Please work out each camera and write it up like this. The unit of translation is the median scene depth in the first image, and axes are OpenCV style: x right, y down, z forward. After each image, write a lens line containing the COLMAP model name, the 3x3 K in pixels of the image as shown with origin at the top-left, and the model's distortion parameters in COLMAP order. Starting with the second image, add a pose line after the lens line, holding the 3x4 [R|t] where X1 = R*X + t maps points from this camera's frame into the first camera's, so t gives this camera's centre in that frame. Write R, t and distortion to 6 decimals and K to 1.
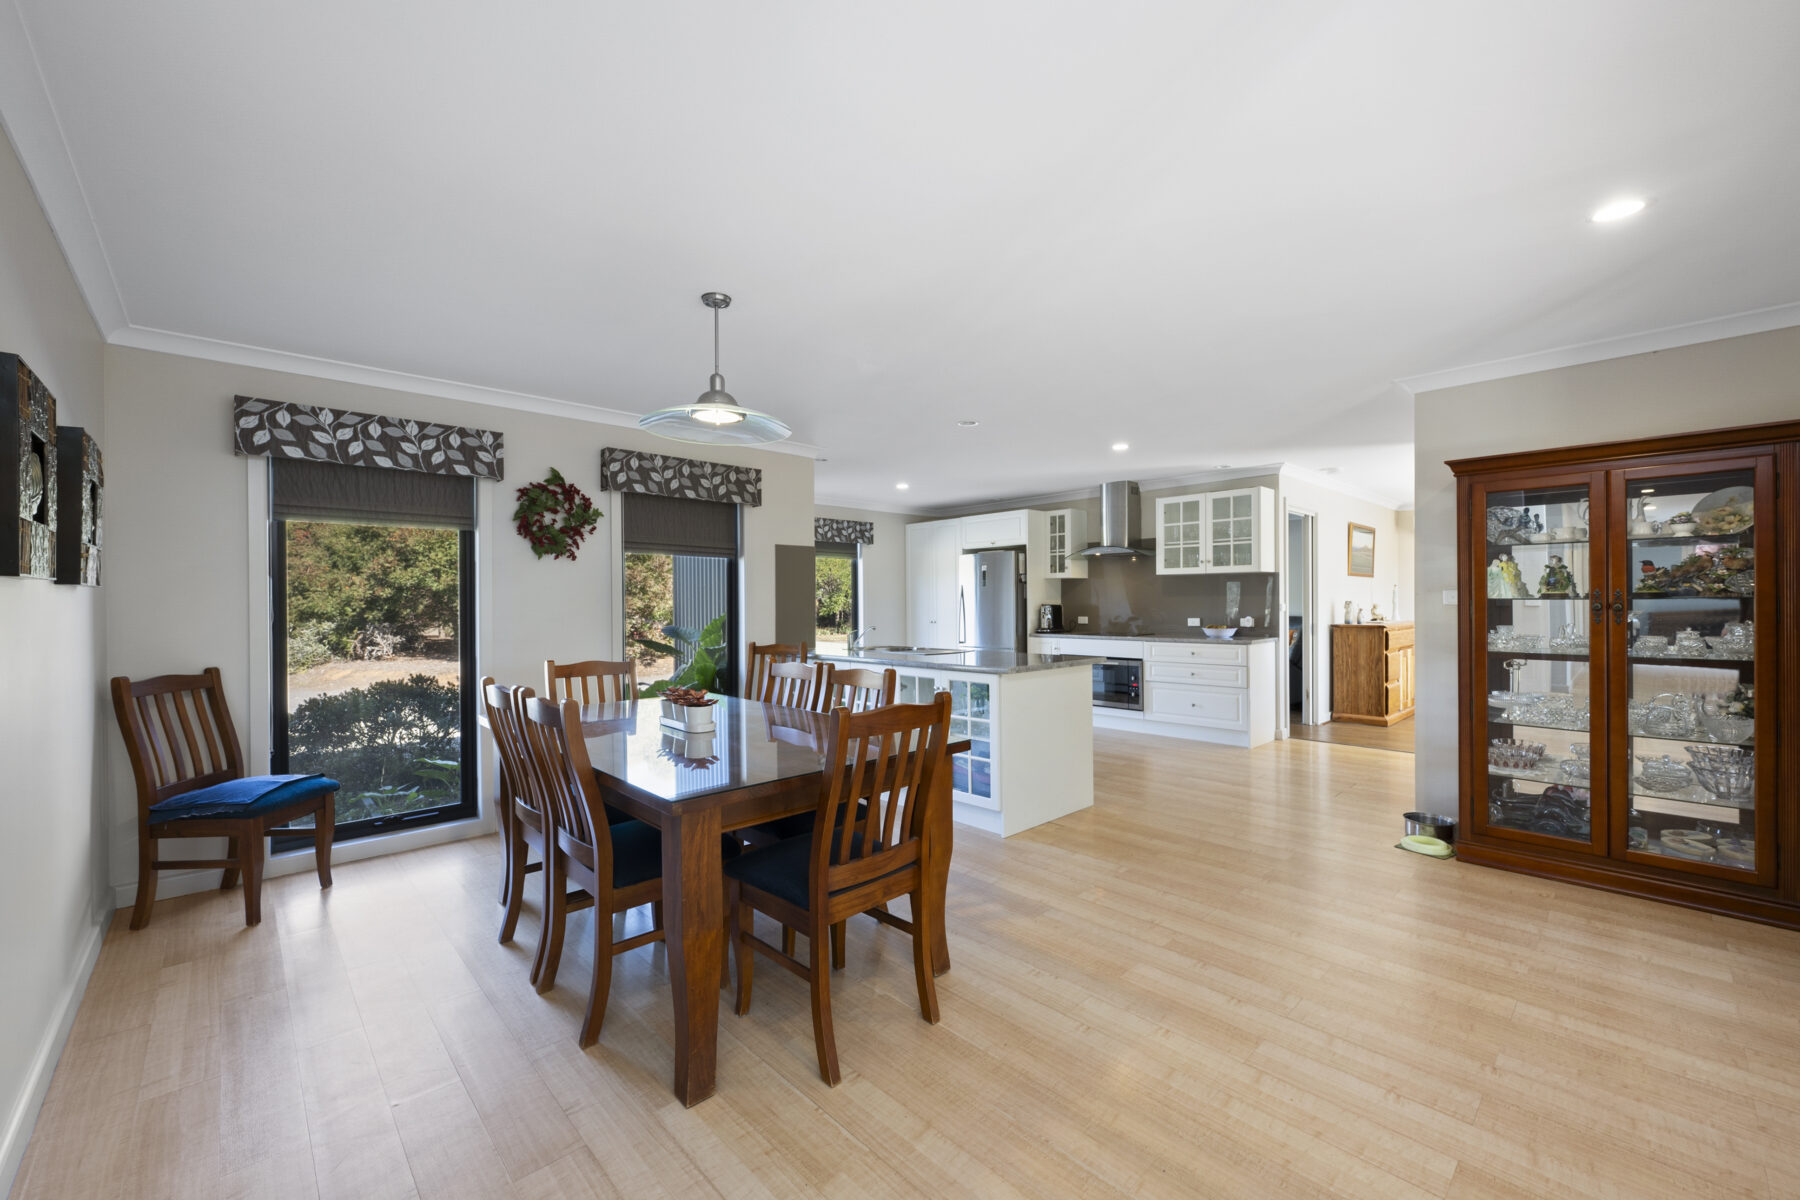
lens RADIAL K [[714.0, 0, 900.0], [0, 714.0, 600.0], [0, 0, 1]] dist [0.000767, -0.000041]
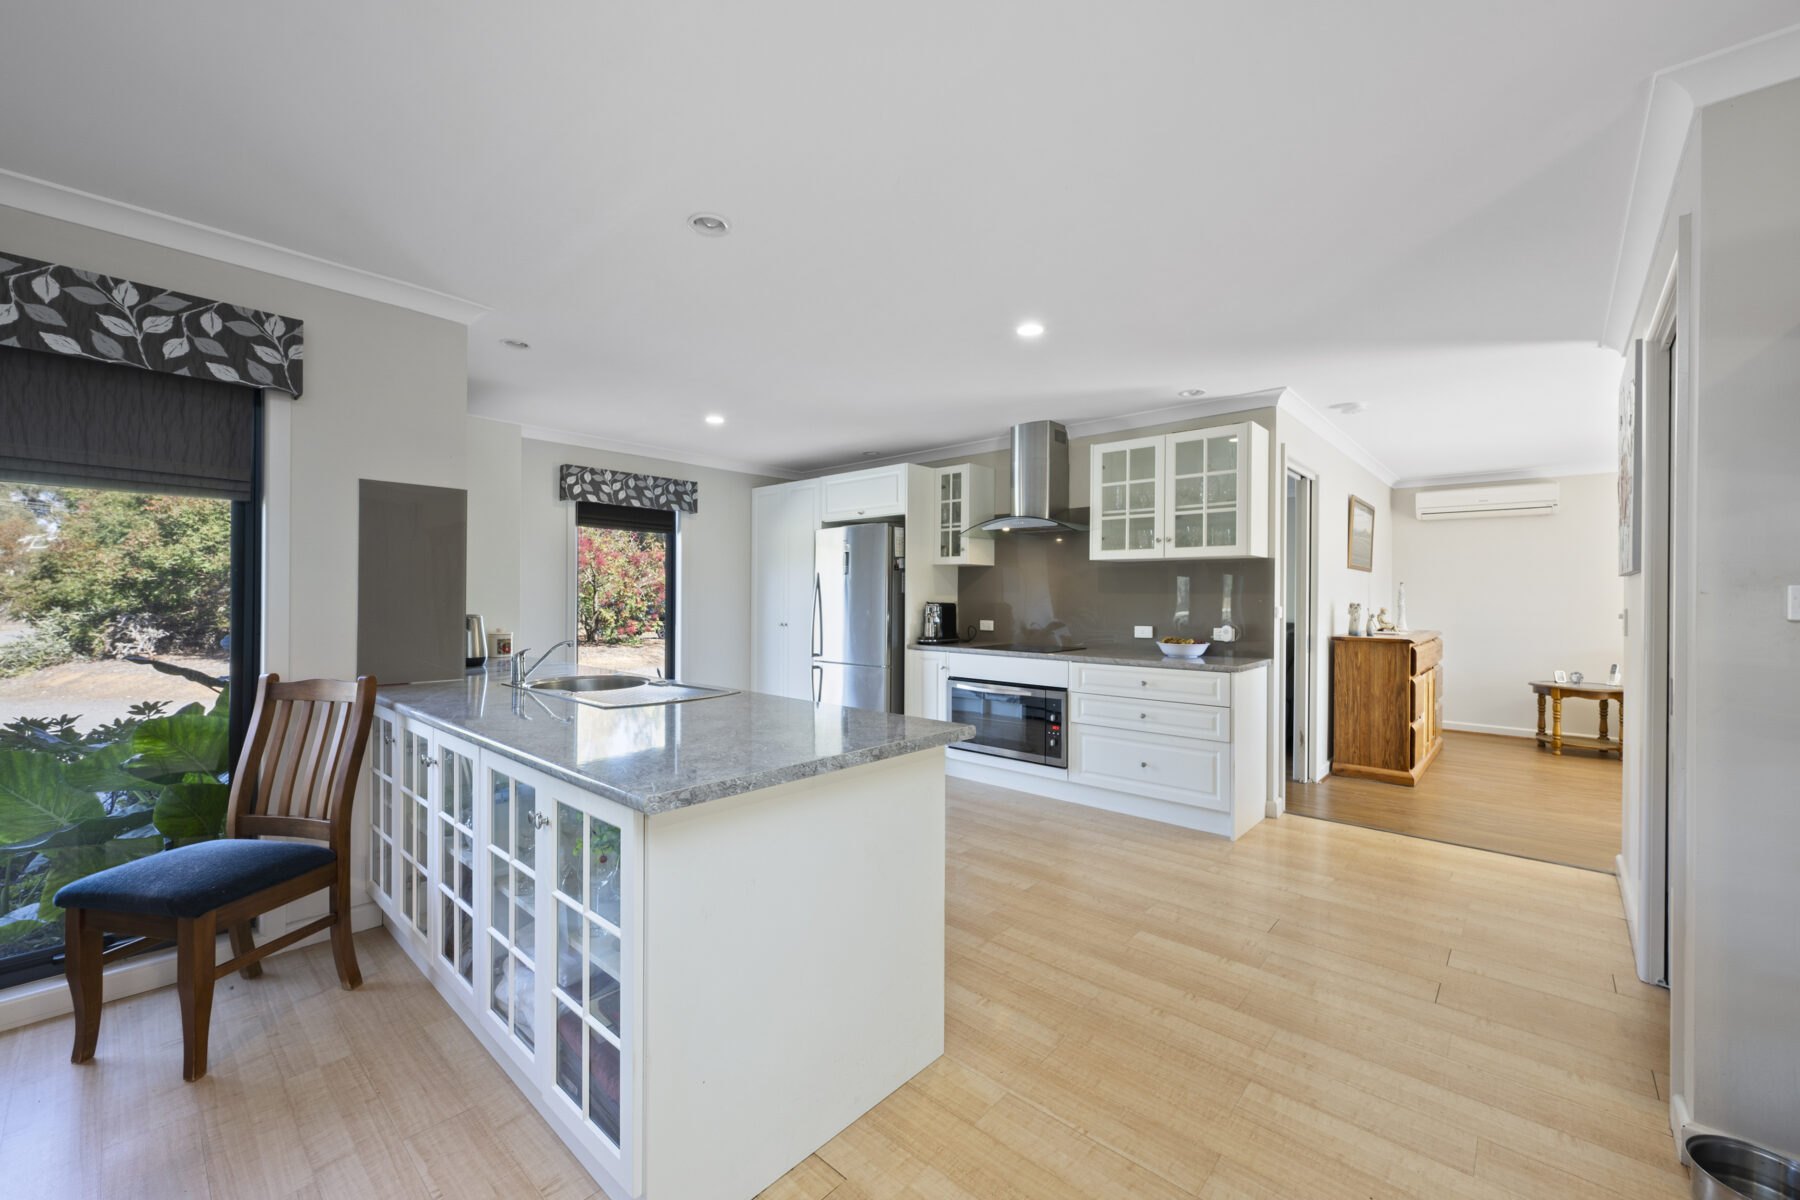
lens RADIAL K [[712.0, 0, 898.8], [0, 712.0, 593.8], [0, 0, 1]] dist [0.001982, 0.000161]
pose [[0.996717, 0.014285, 0.079696, 0.124112], [-0.014215, 0.999898, -0.001440, -0.000557], [-0.079709, 0.000302, 0.996818, 0.338582]]
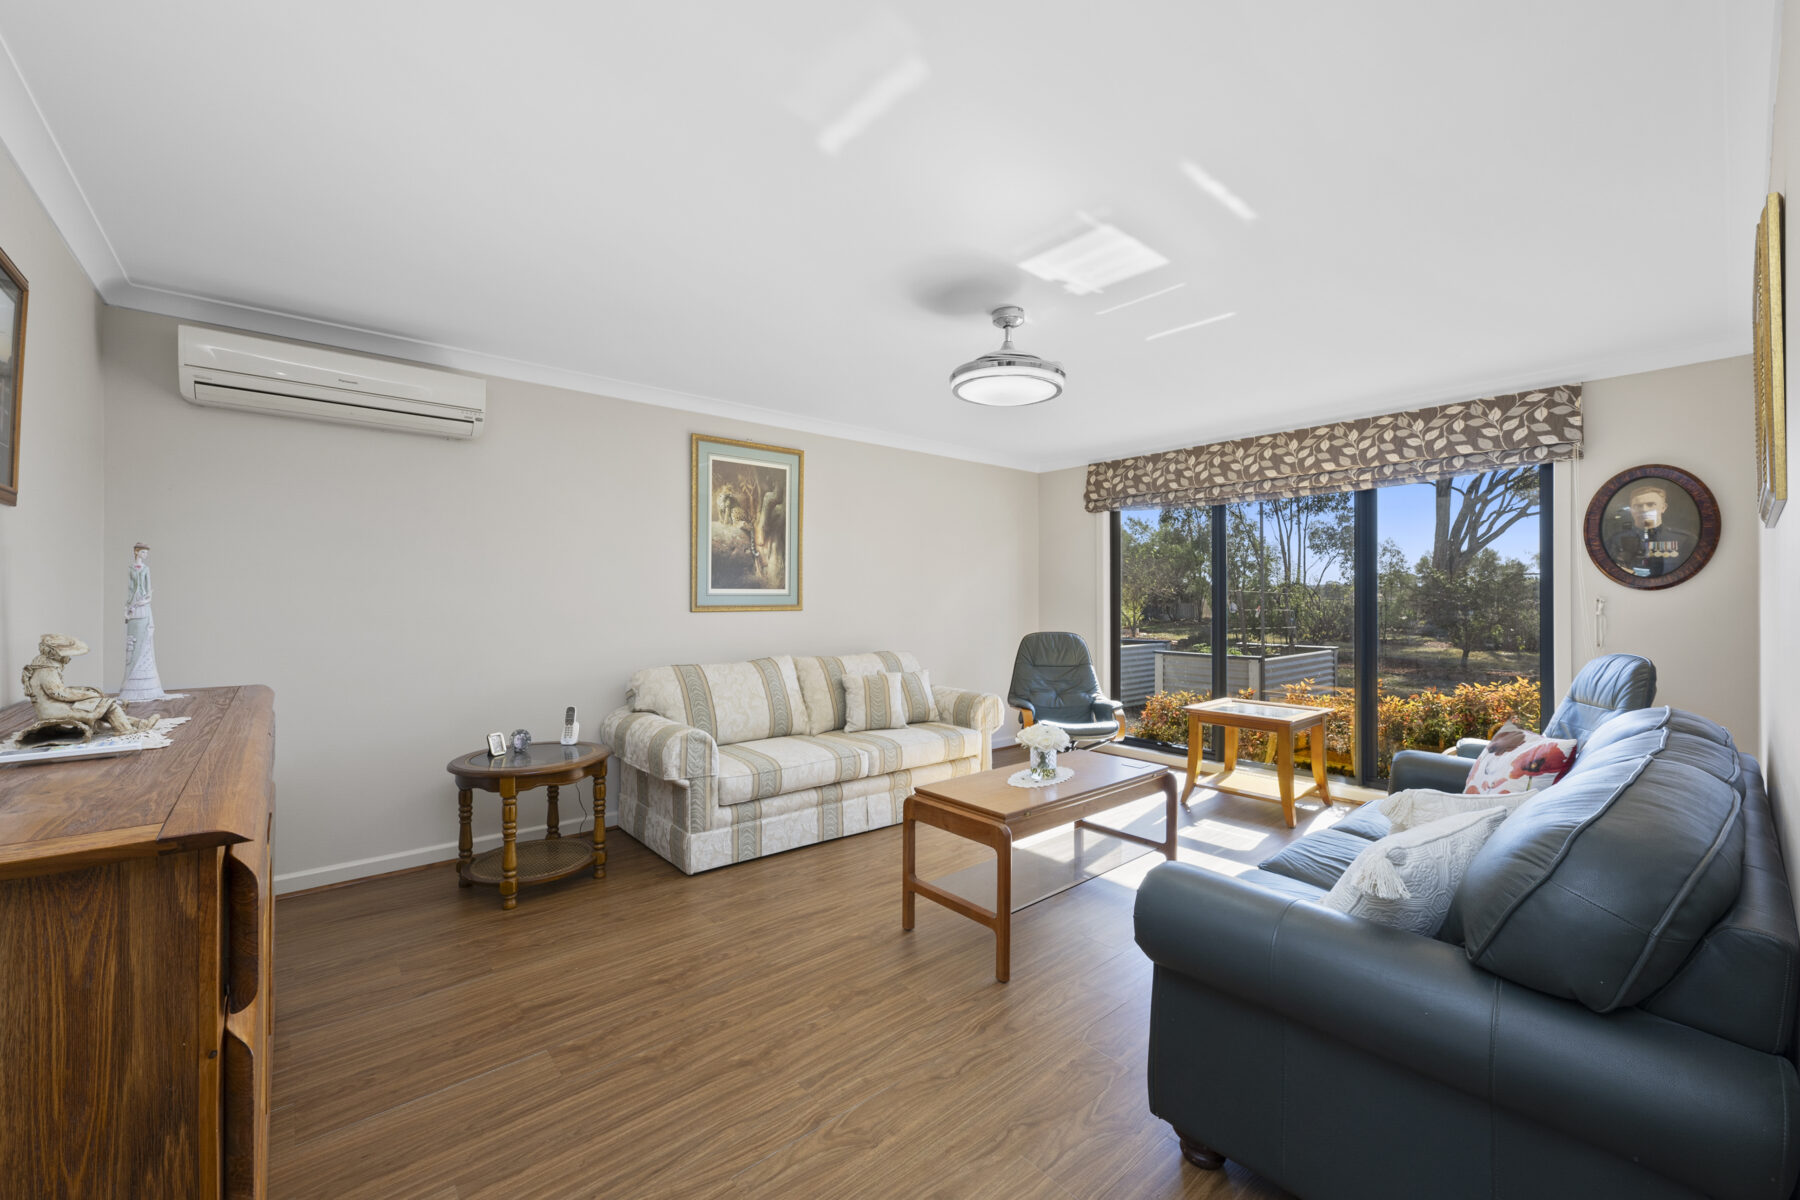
lens RADIAL K [[714.0, 0, 900.0], [0, 714.0, 600.0], [0, 0, 1]] dist [0.000767, -0.000041]
pose [[0.048876, 0.012633, 0.998725, 0.541826], [-0.001608, 0.999920, -0.012569, 0.001053], [-0.998804, -0.000991, 0.048893, 0.846800]]
